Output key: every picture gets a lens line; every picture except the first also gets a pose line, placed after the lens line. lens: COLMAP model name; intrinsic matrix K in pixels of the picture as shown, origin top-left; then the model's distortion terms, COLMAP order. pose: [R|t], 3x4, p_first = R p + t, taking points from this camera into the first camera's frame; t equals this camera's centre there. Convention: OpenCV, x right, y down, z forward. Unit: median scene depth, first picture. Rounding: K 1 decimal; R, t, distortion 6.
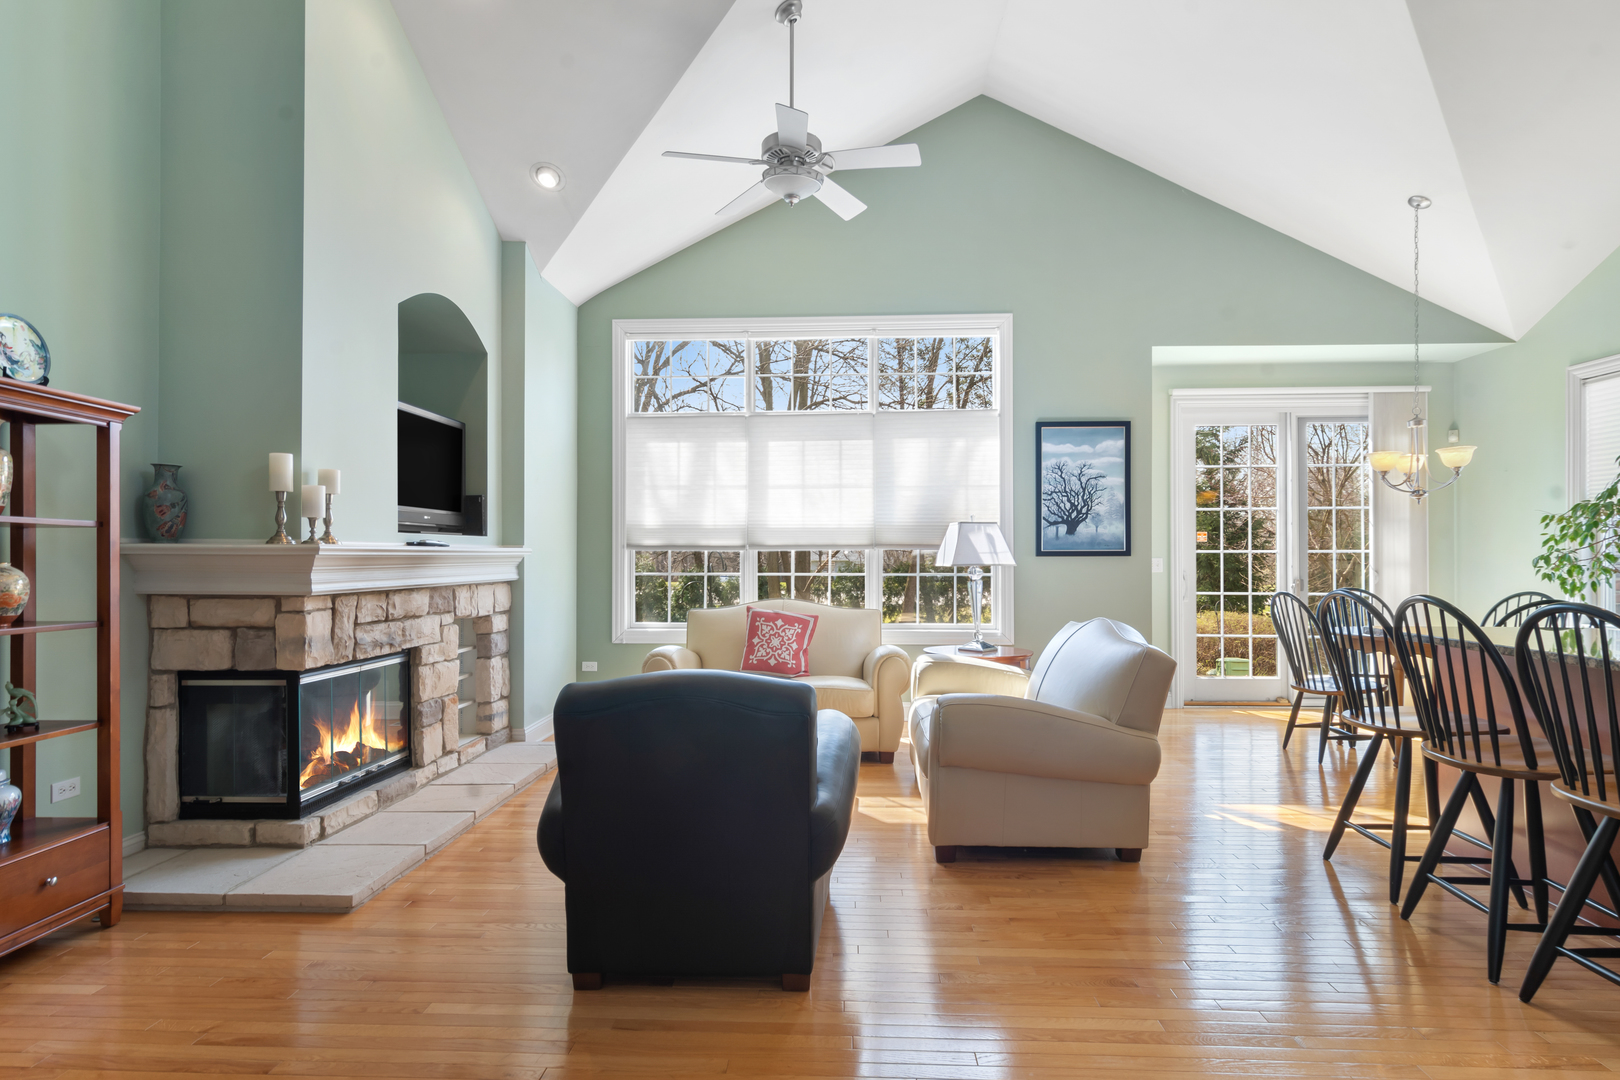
lens RADIAL K [[869.1, 0, 790.5], [0, 869.1, 550.2], [0, 0, 1]] dist [-0.004193, 0.002040]
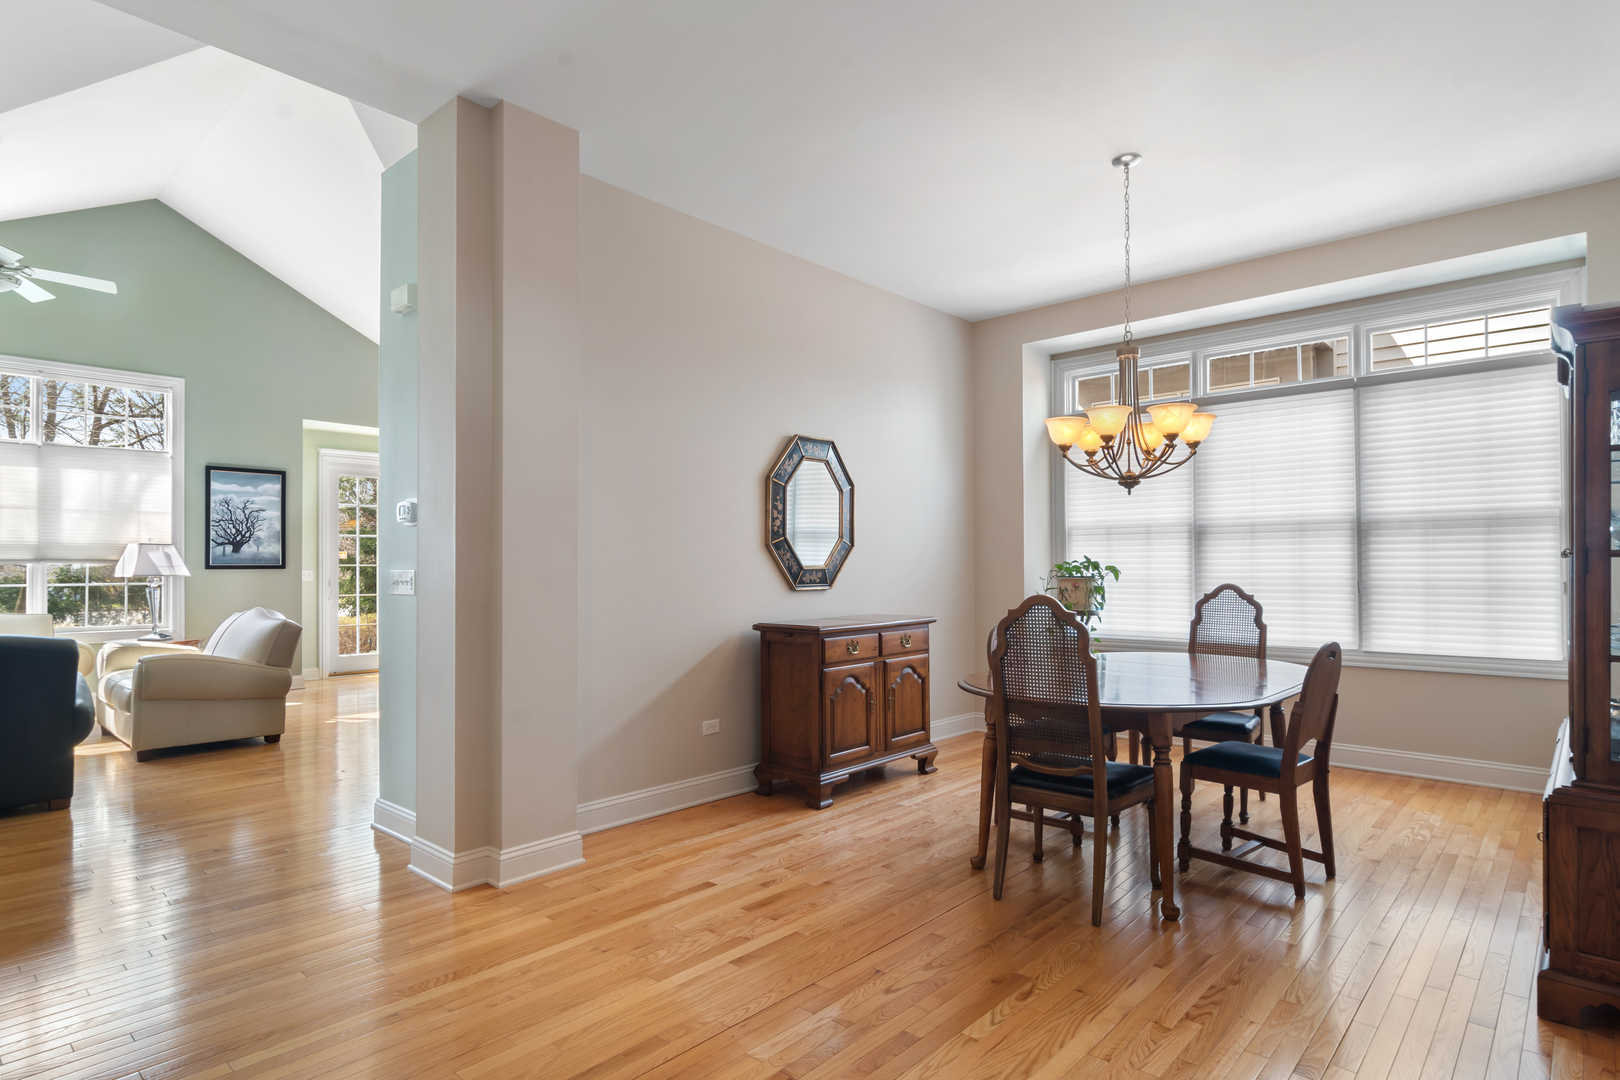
lens RADIAL K [[869.1, 0, 817.9], [0, 869.1, 561.0], [0, 0, 1]] dist [-0.004193, 0.002040]
pose [[0.618526, 0.004453, 0.785752, -0.194063], [-0.001745, 0.999989, -0.004293, -0.001327], [-0.785763, 0.001284, 0.618527, -0.595419]]
